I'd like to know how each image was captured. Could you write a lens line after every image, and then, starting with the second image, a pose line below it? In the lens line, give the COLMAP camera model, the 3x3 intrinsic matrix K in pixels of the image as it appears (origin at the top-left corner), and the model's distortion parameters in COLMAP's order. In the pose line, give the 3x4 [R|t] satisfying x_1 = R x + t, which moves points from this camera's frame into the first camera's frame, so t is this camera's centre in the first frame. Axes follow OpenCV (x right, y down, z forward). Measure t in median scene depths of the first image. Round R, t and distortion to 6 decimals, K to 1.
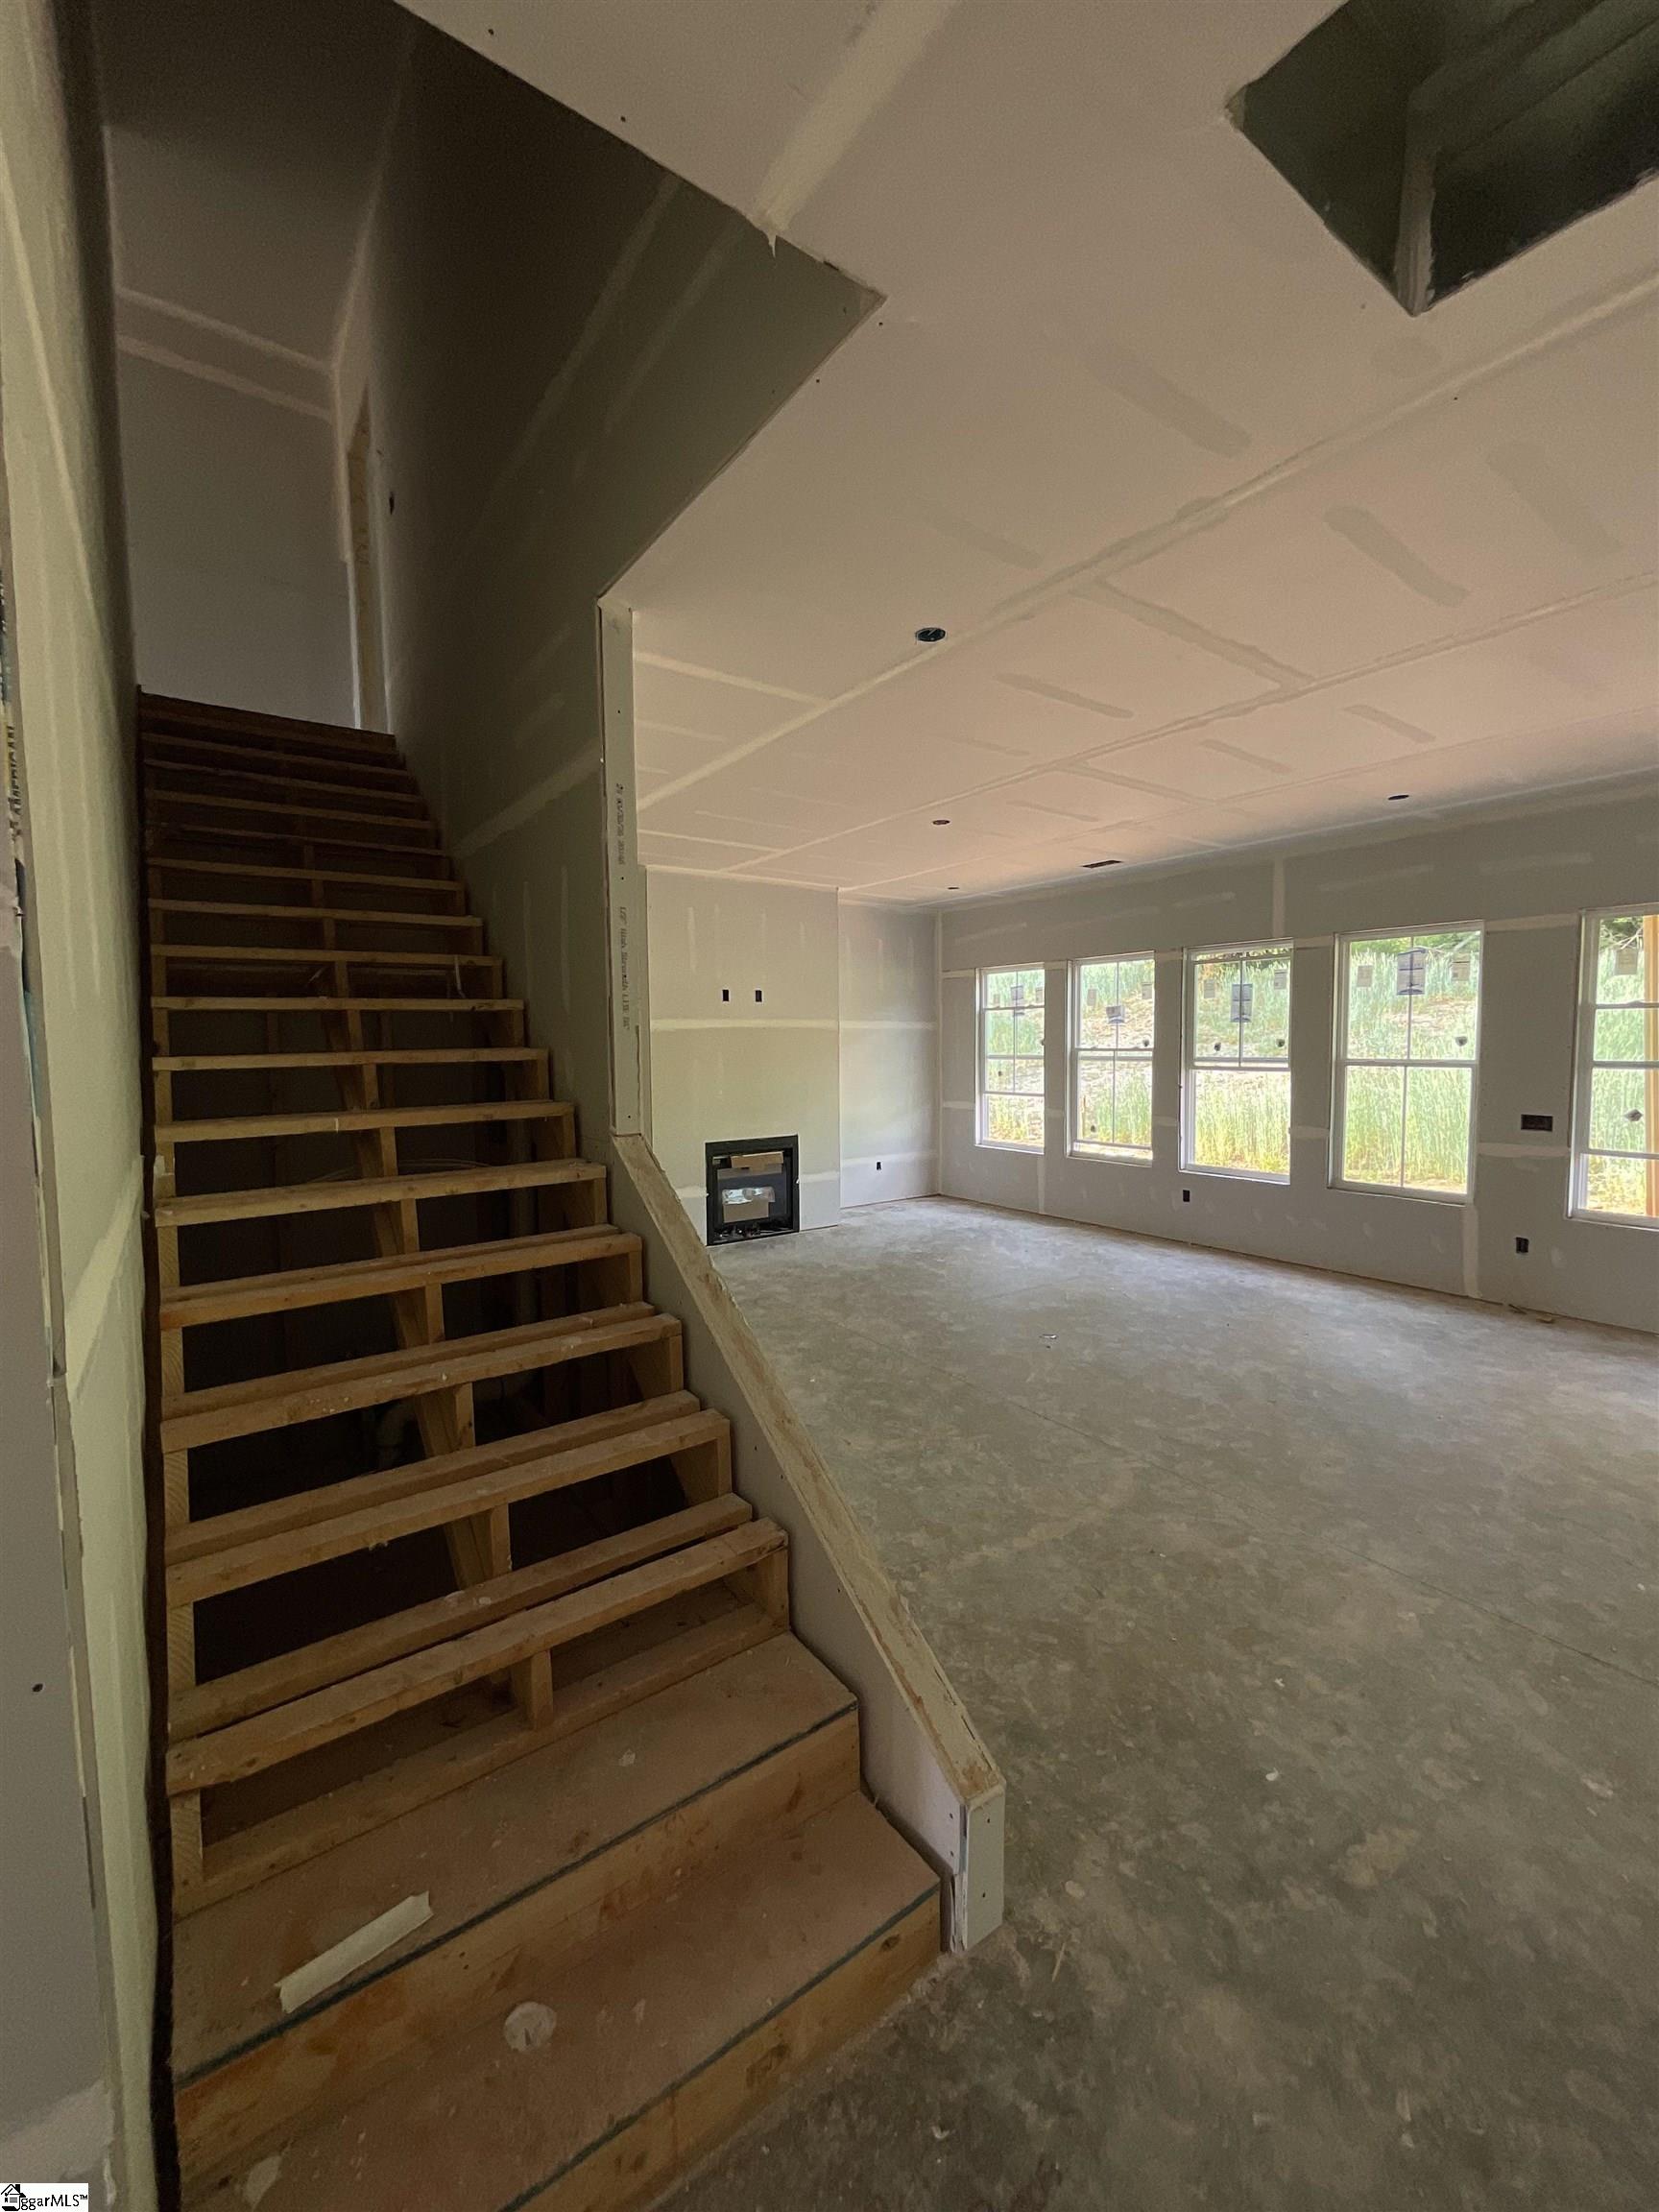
lens RADIAL K [[893.1, 0, 830.5], [0, 893.1, 1100.2], [0, 0, 1]] dist [-0.001275, 0.000799]
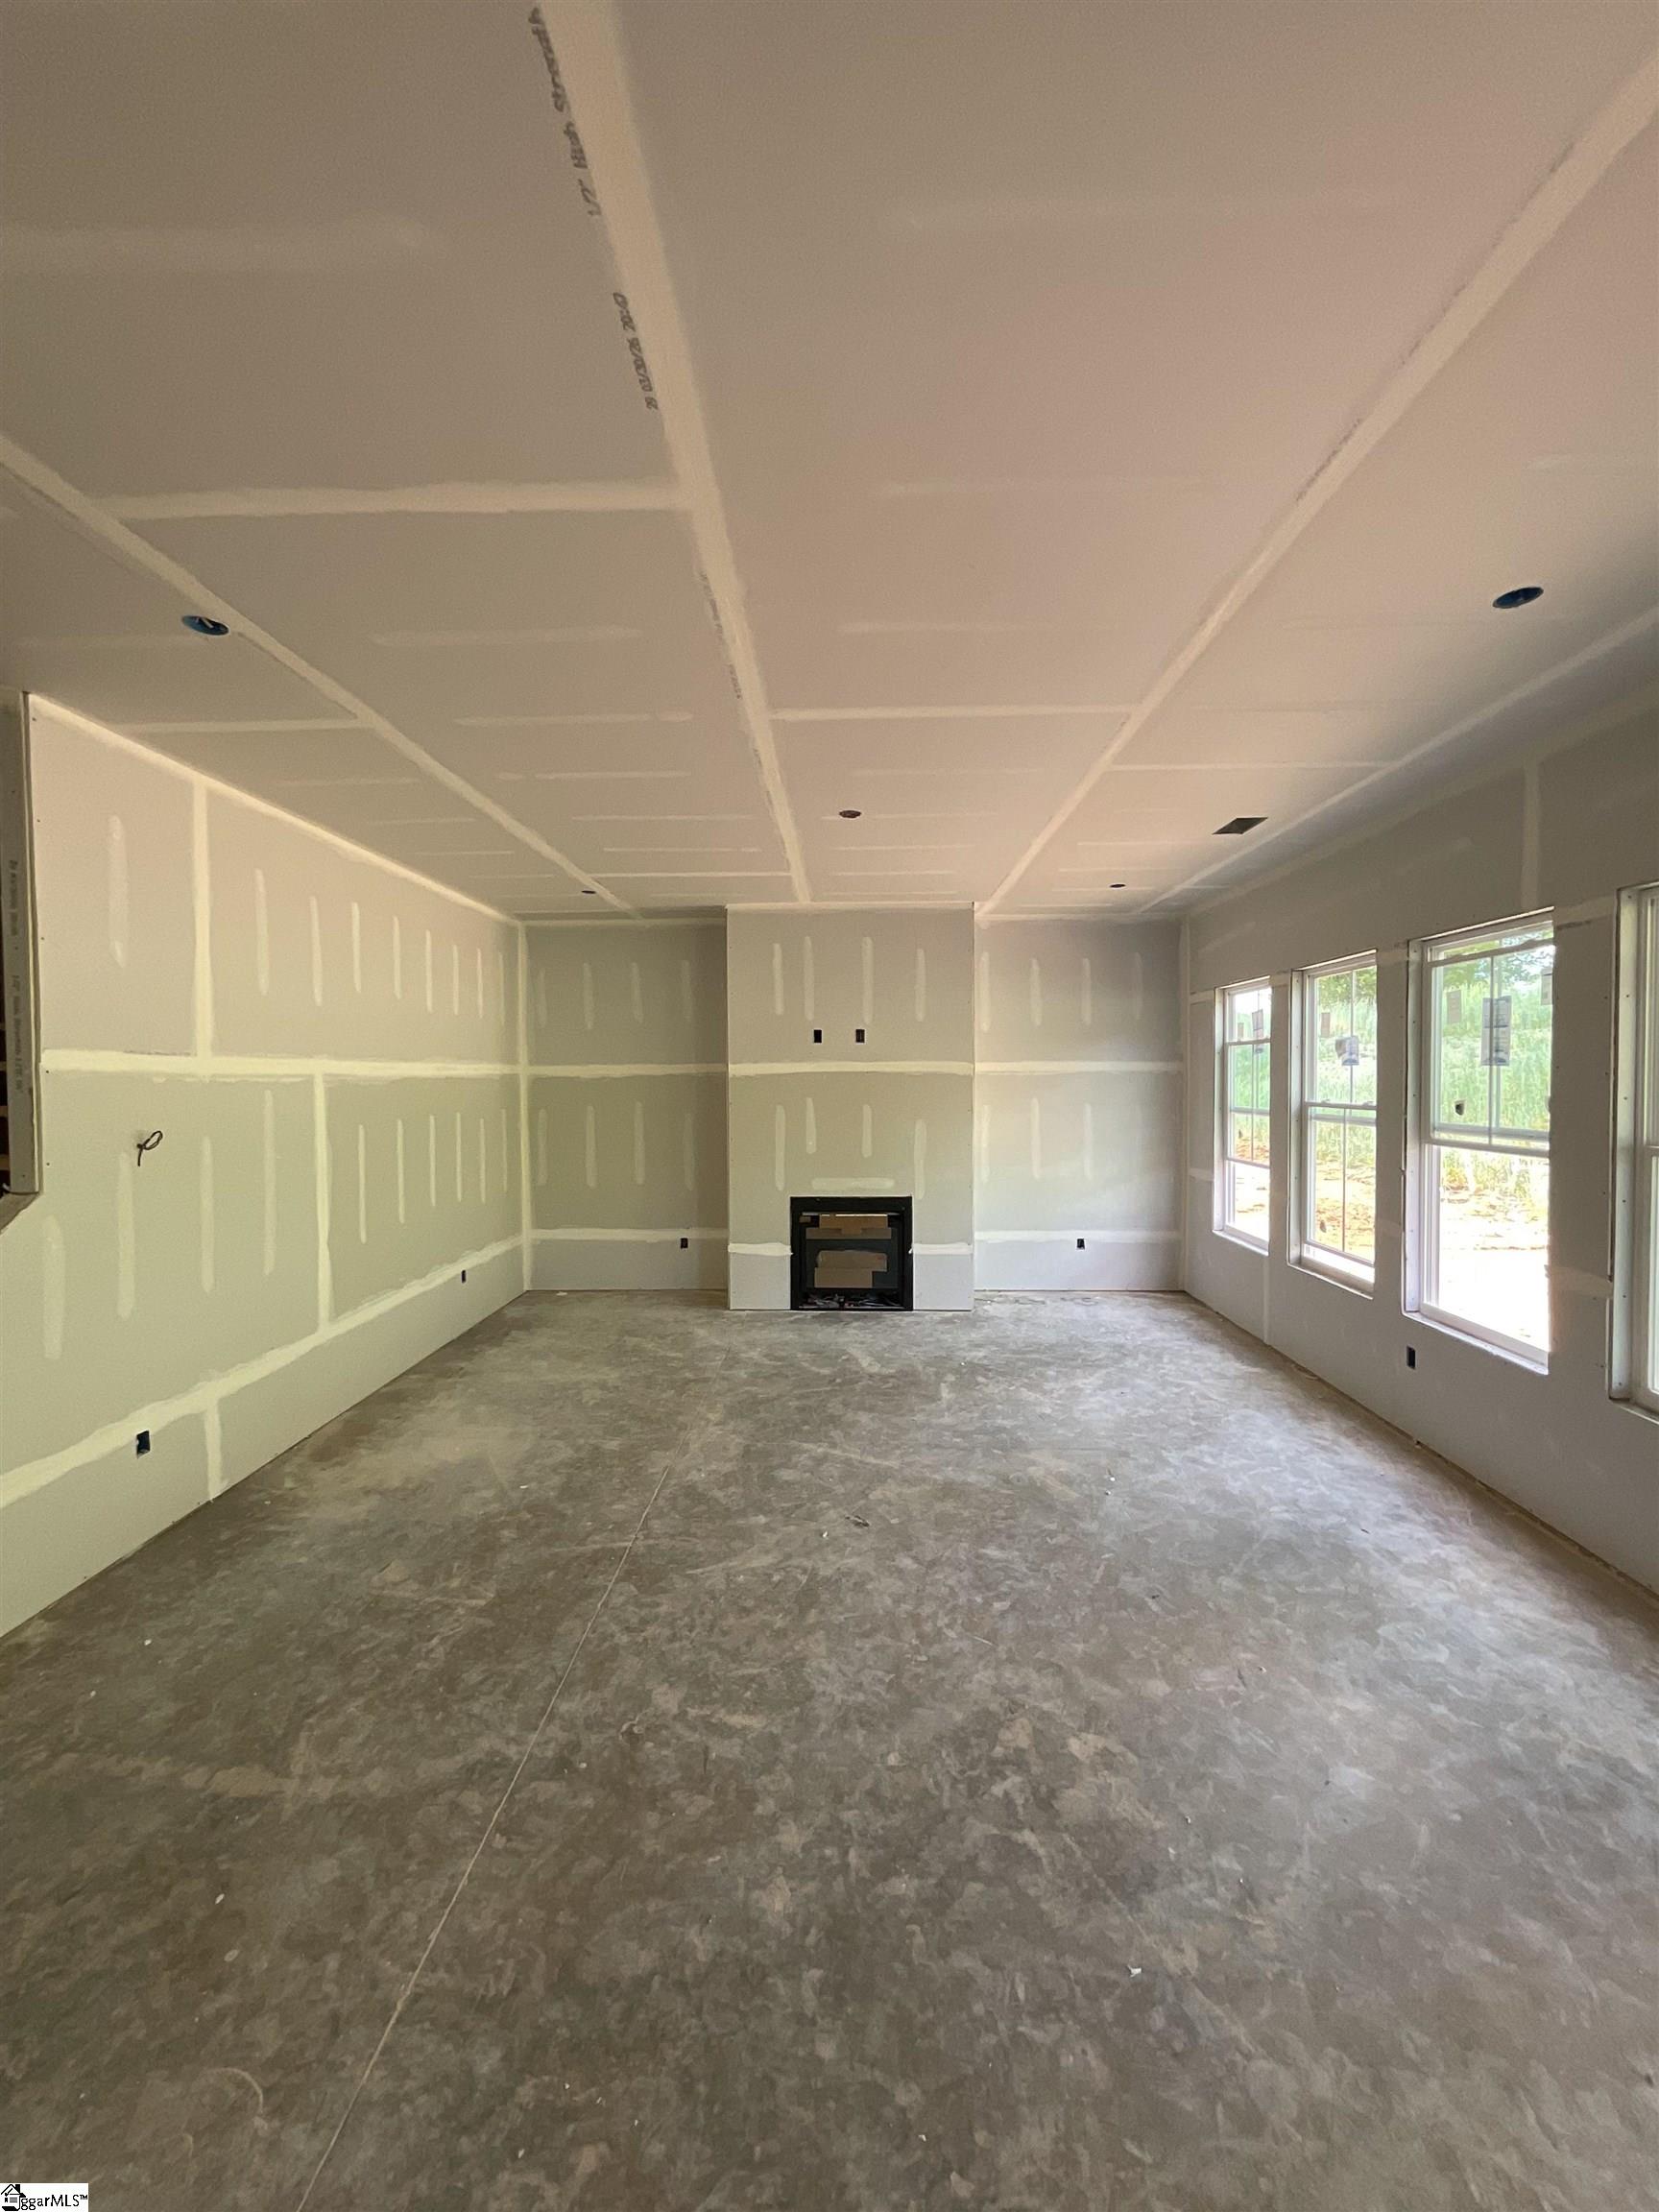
lens RADIAL K [[893.1, 0, 827.7], [0, 893.1, 1101.6], [0, 0, 1]] dist [-0.001275, 0.000799]
pose [[0.792263, 0.022232, -0.609774, 0.631621], [-0.042735, 0.998904, -0.019105, -0.048382], [0.608681, 0.041195, 0.792345, 0.409618]]
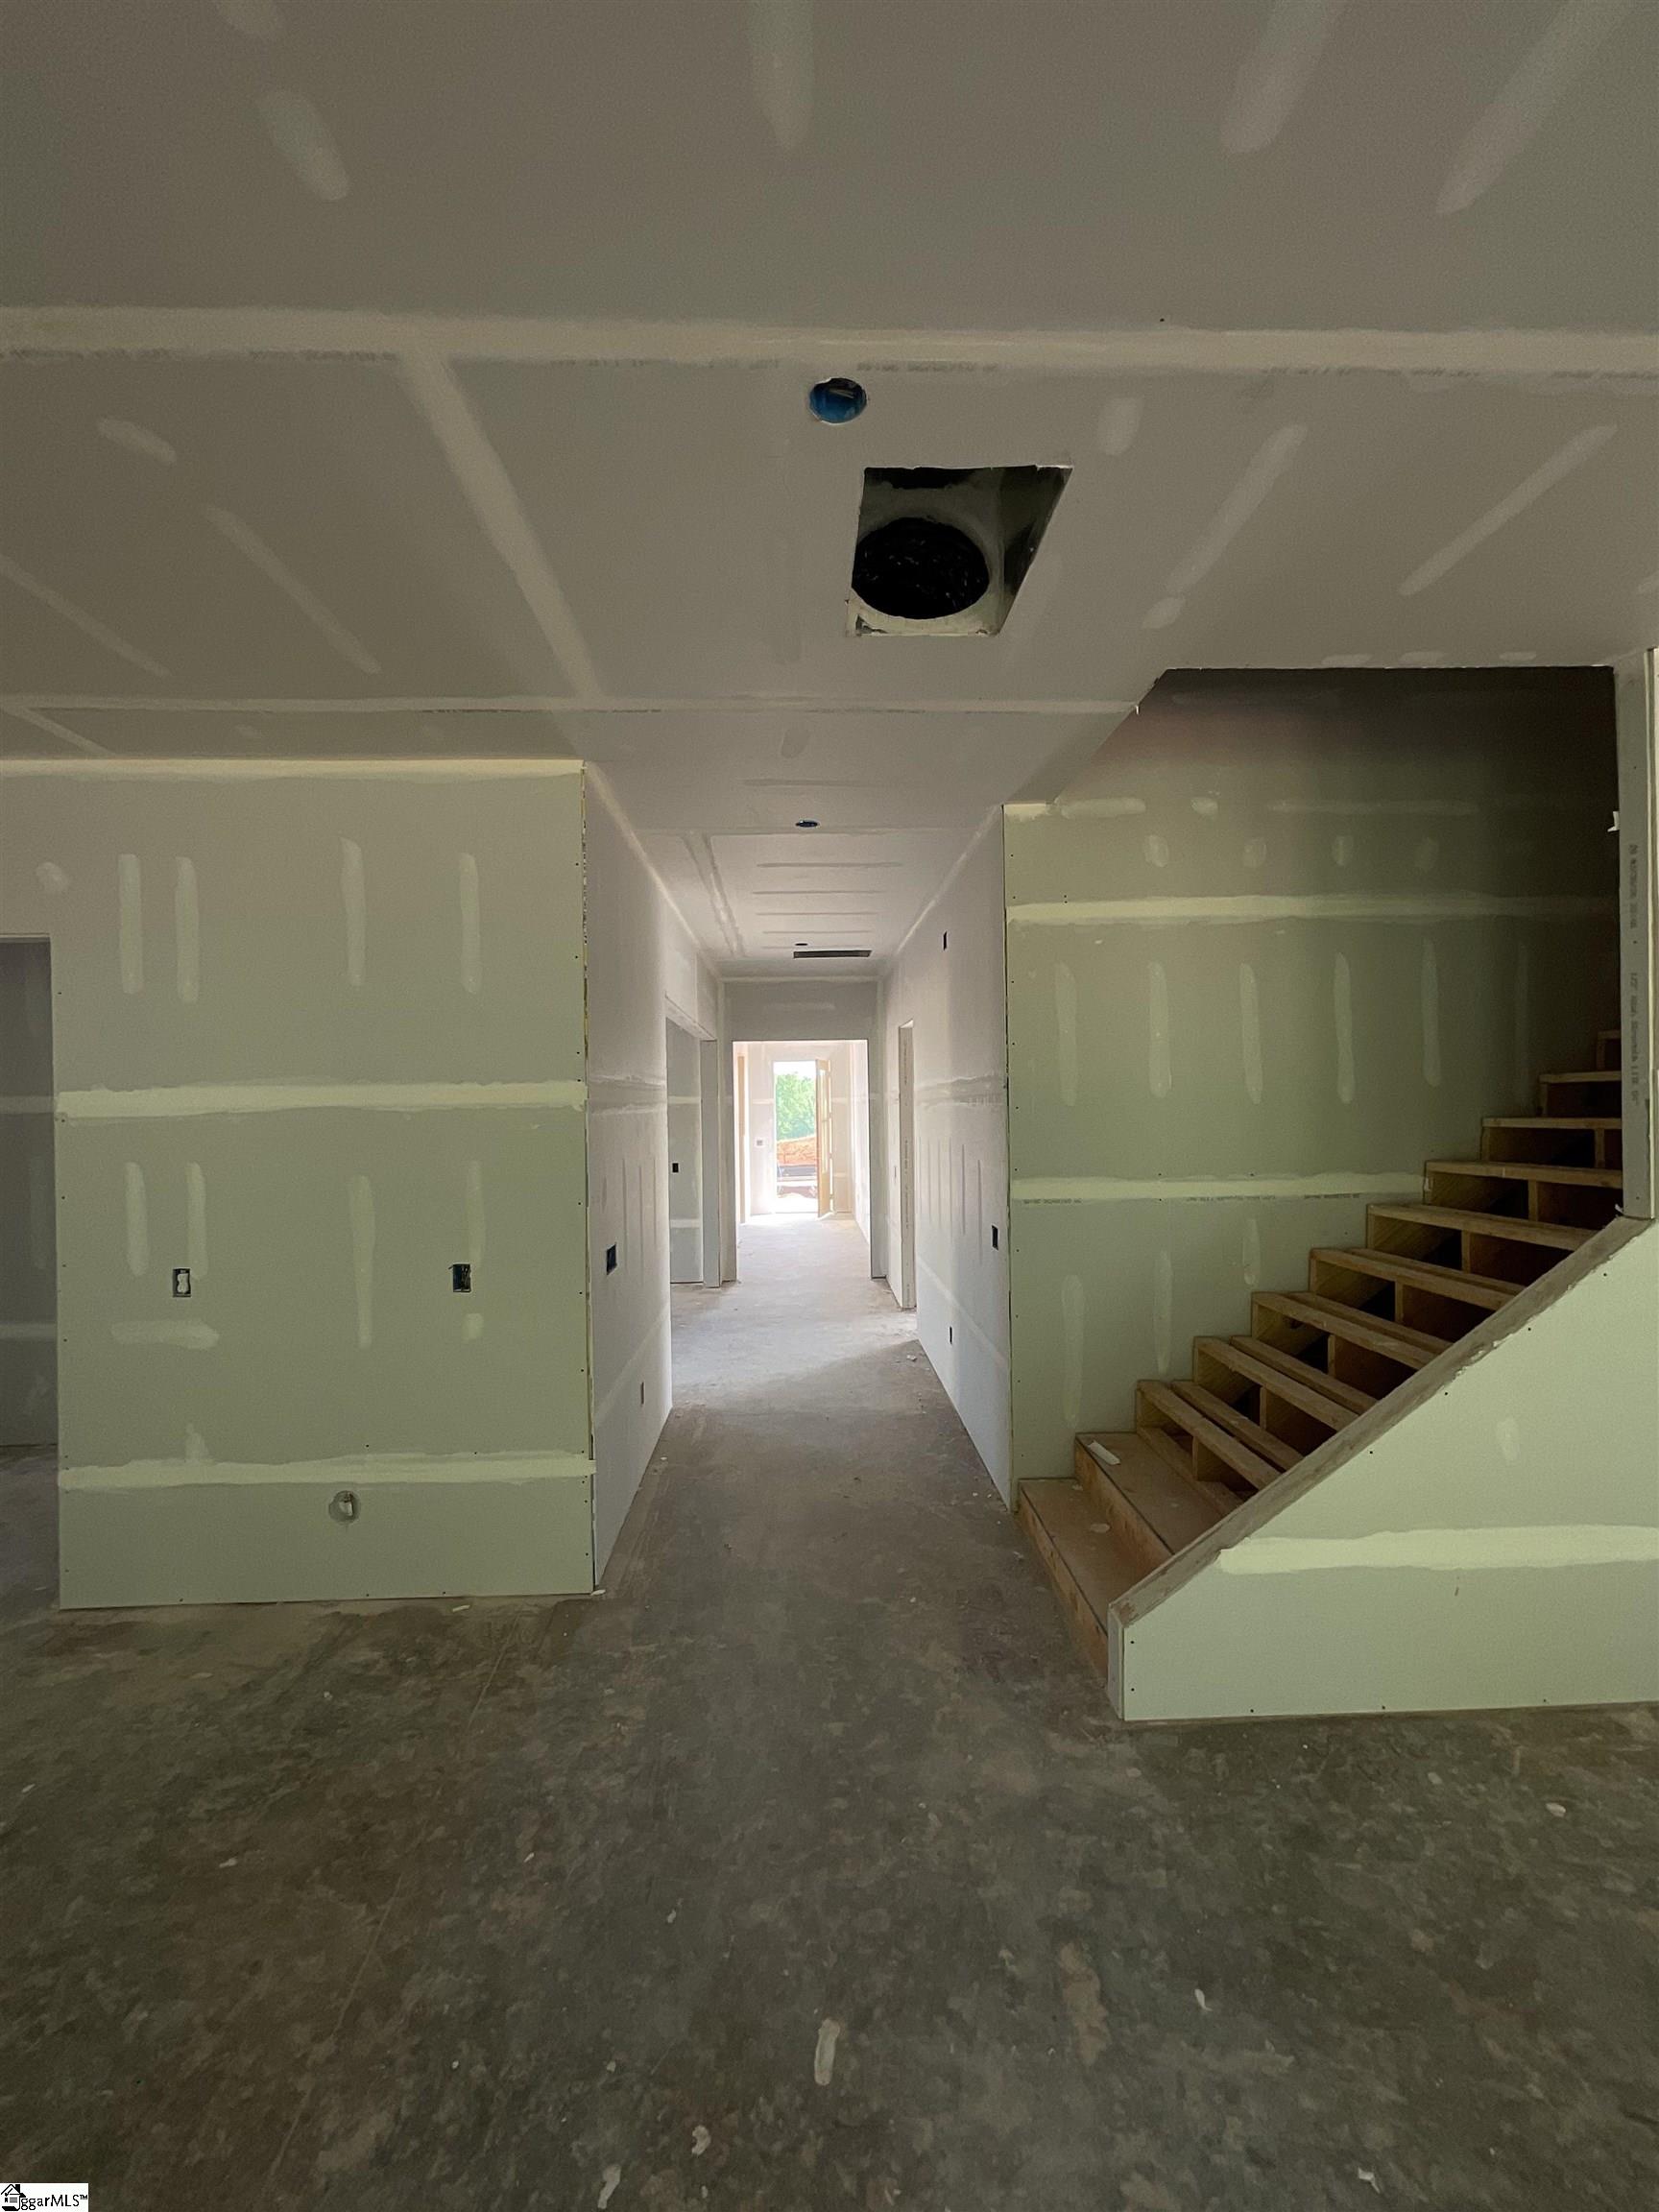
lens RADIAL K [[893.1, 0, 822.5], [0, 893.1, 1104.3], [0, 0, 1]] dist [-0.001275, 0.000799]
pose [[-0.562899, 0.019293, -0.826300, 0.552707], [-0.035114, 0.998267, 0.047228, -0.050588], [0.825779, 0.055599, -0.561246, 0.450446]]
